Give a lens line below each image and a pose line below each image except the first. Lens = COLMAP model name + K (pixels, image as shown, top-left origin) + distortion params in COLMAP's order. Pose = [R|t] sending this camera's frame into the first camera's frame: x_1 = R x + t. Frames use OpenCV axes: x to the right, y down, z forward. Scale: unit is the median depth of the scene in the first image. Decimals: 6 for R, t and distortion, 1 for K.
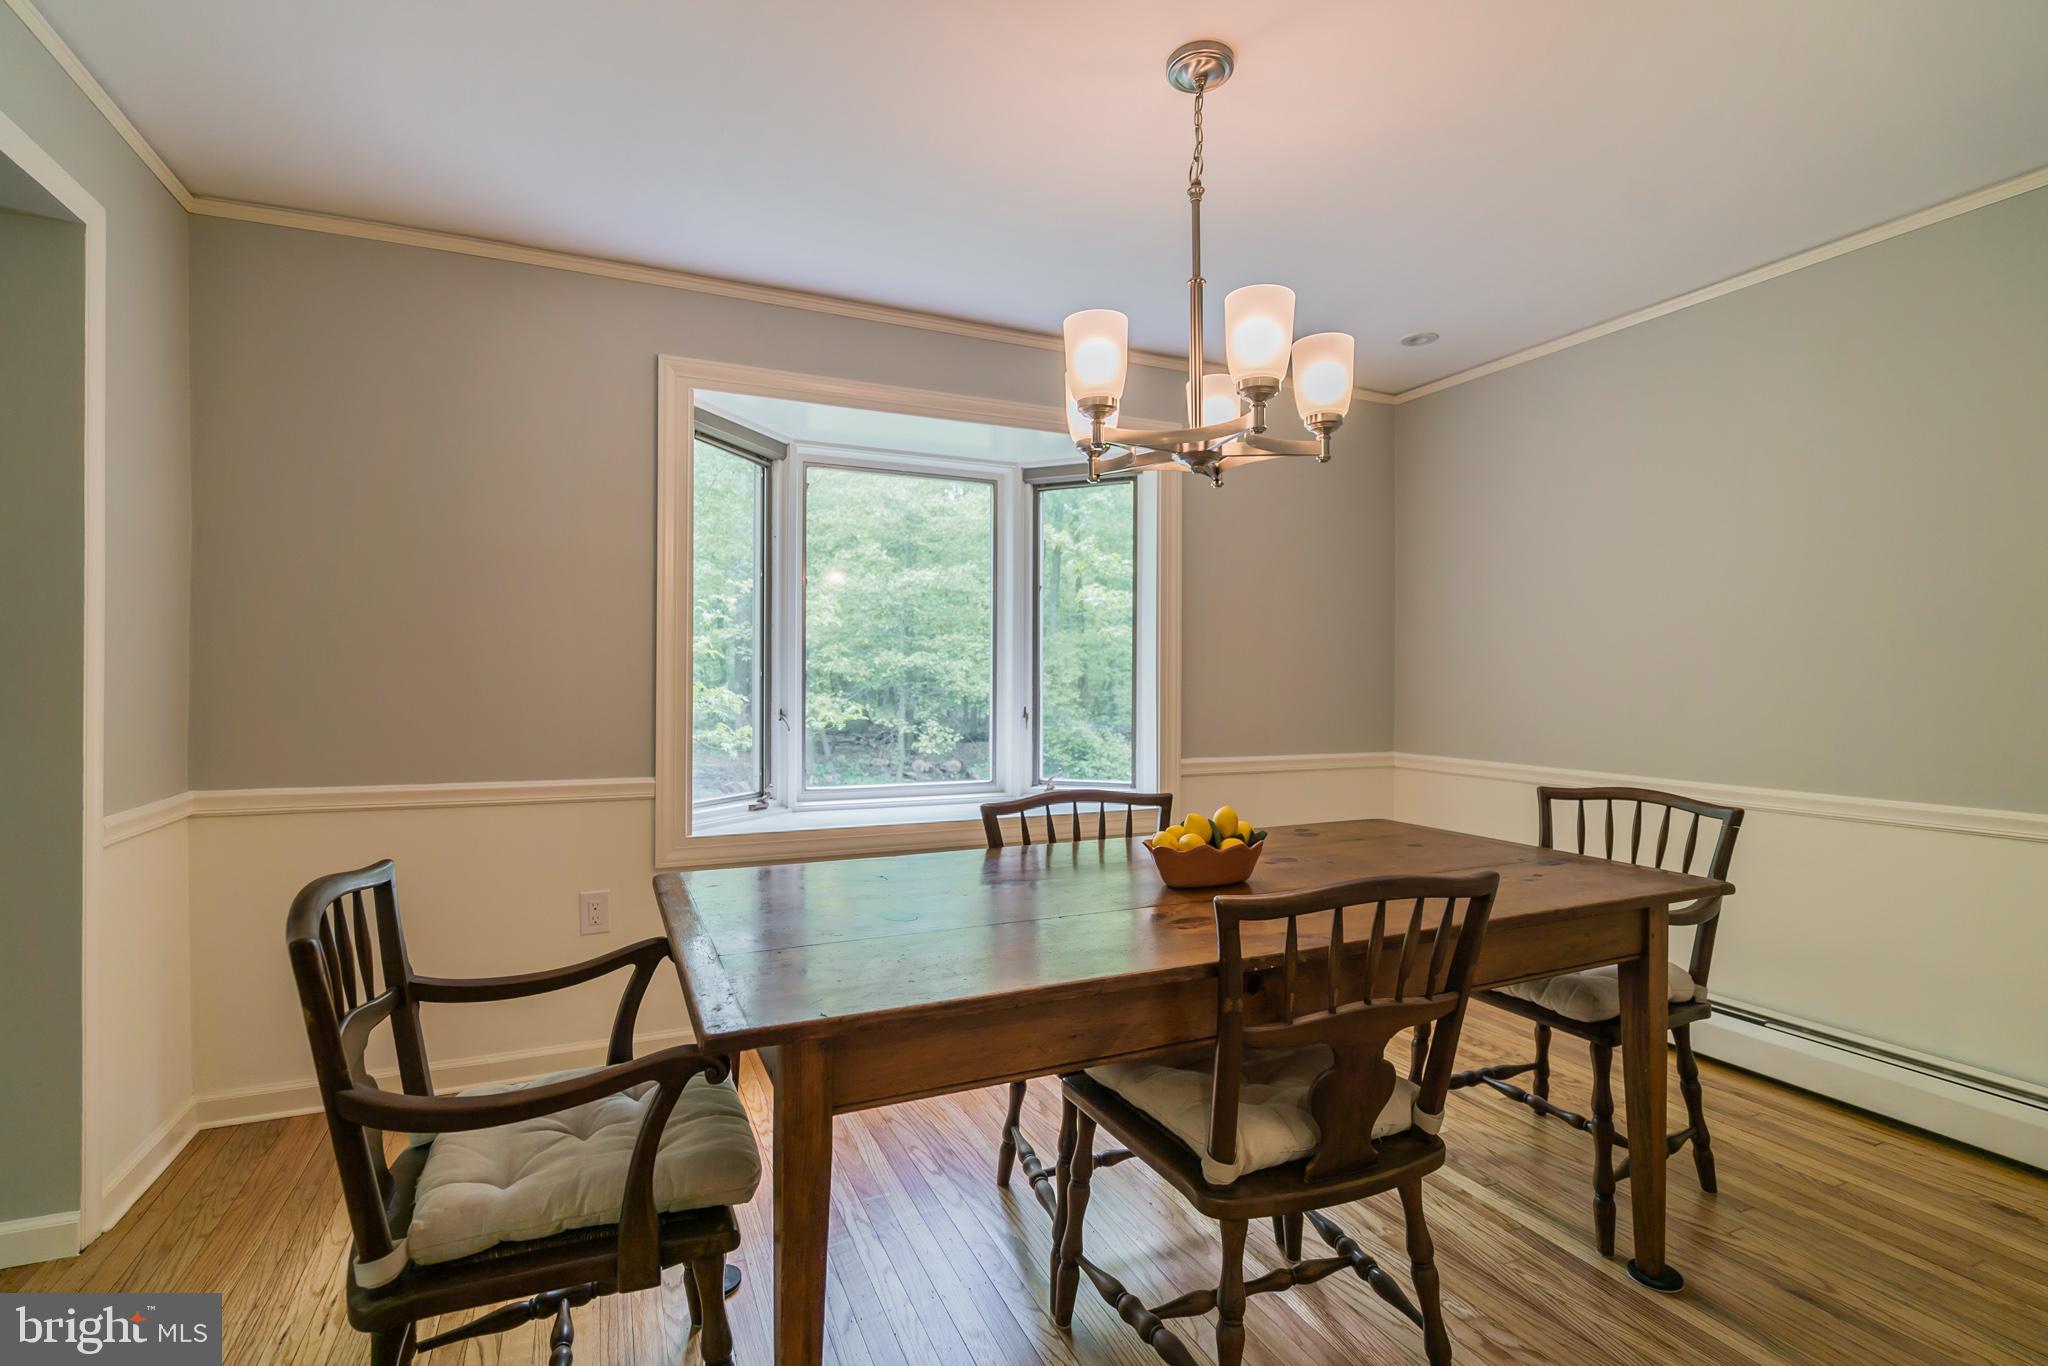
lens RADIAL K [[944.9, 0, 1026.6], [0, 944.9, 680.4], [0, 0, 1]] dist [-0.002031, 0.000082]
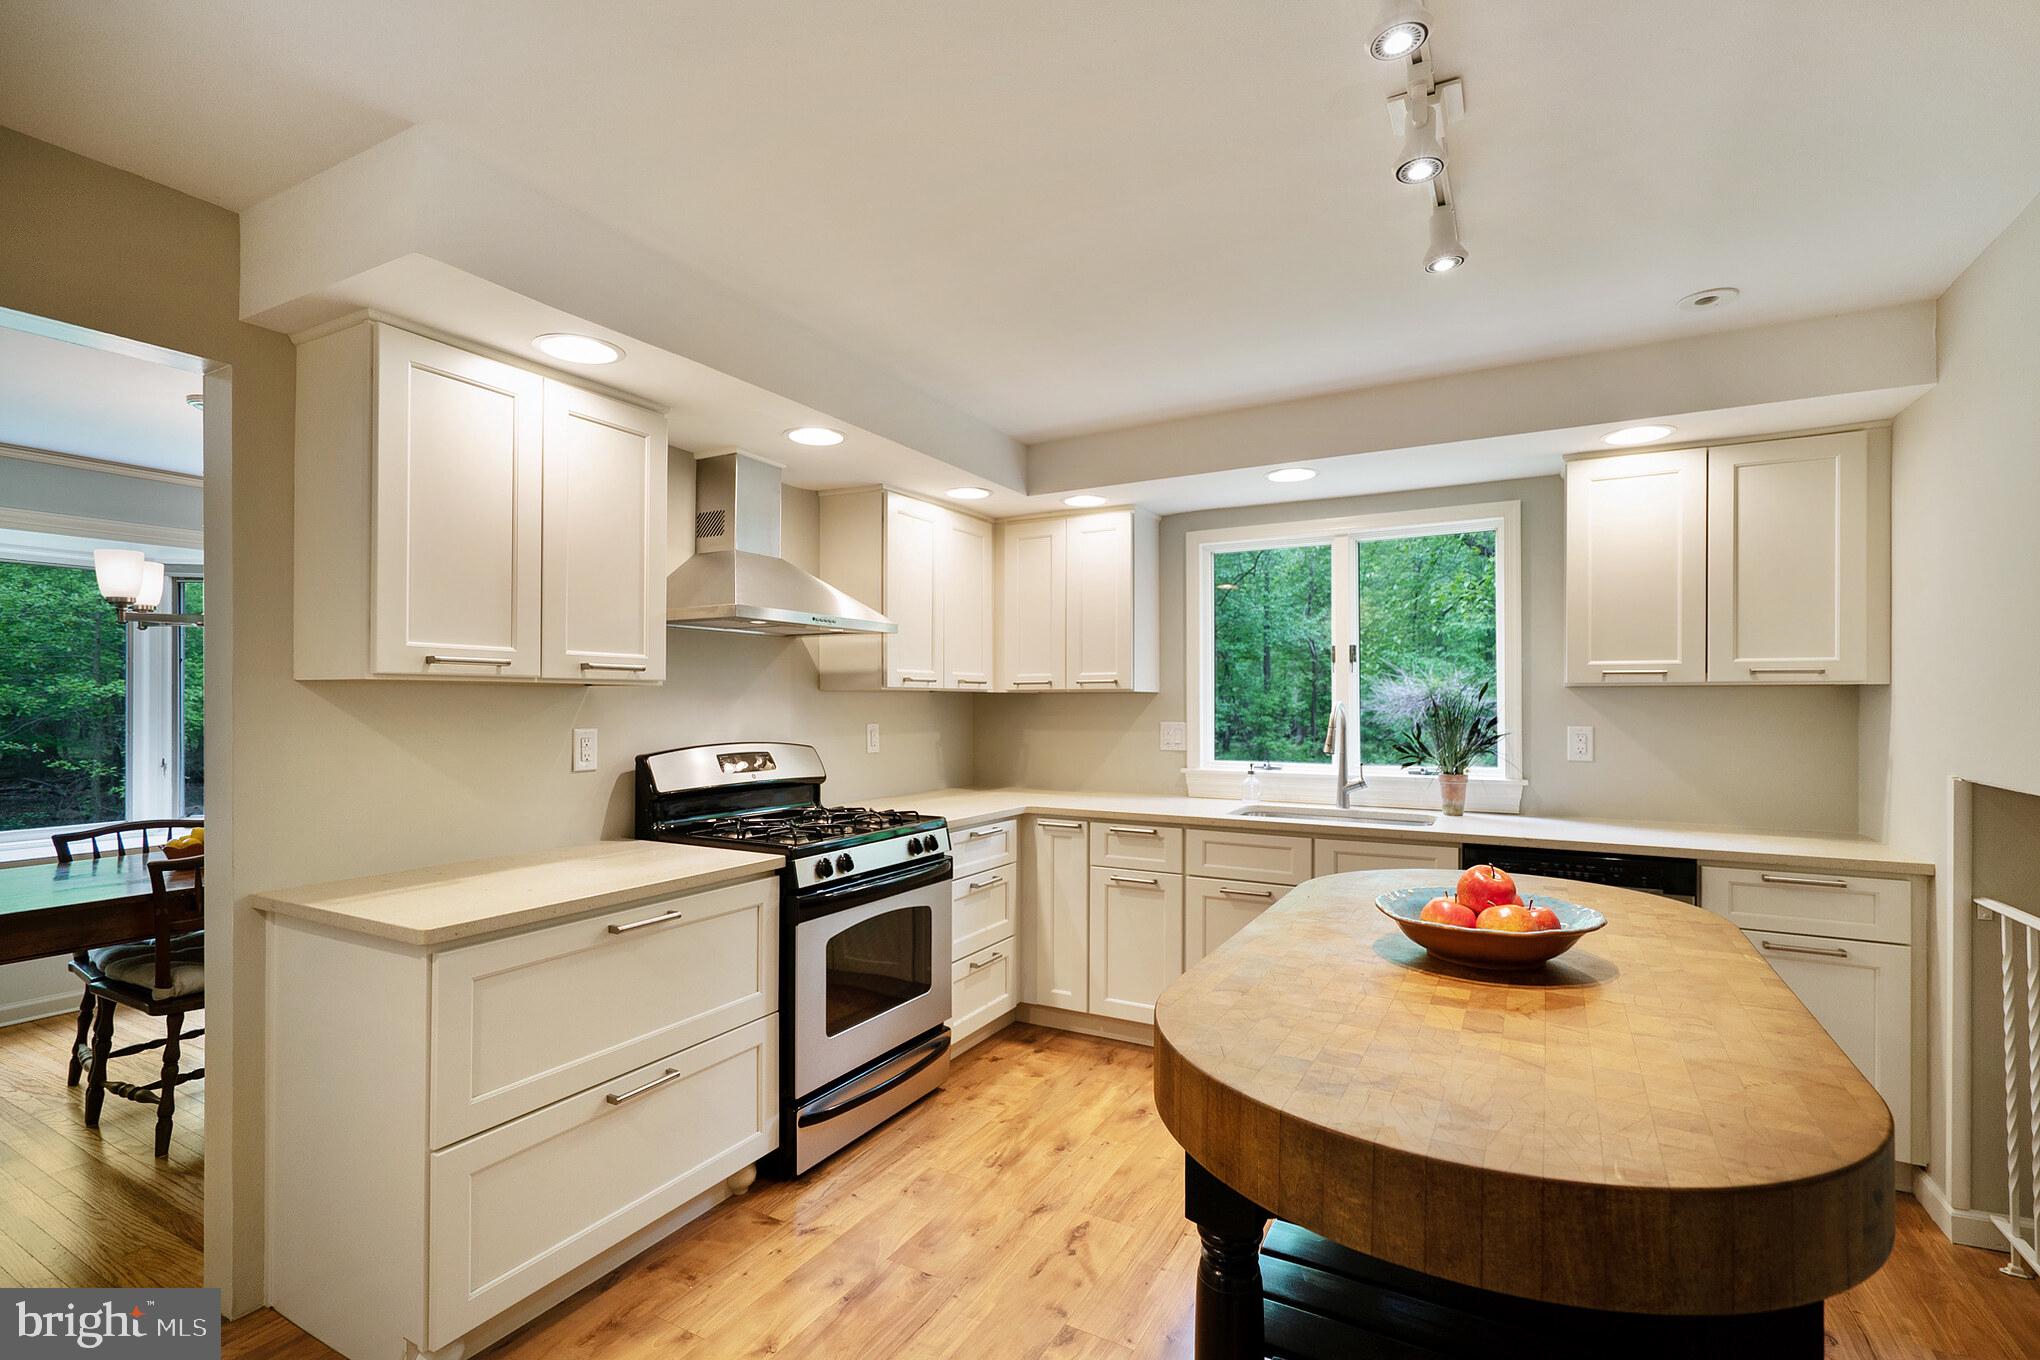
lens RADIAL K [[934.4, 0, 1005.2], [0, 934.4, 691.8], [0, 0, 1]] dist [-0.001619, 0.001177]
pose [[0.811013, 0.002711, 0.585021, 0.315489], [0.002803, 0.999960, -0.008519, -0.081629], [-0.585021, 0.008549, 0.810973, -1.113731]]
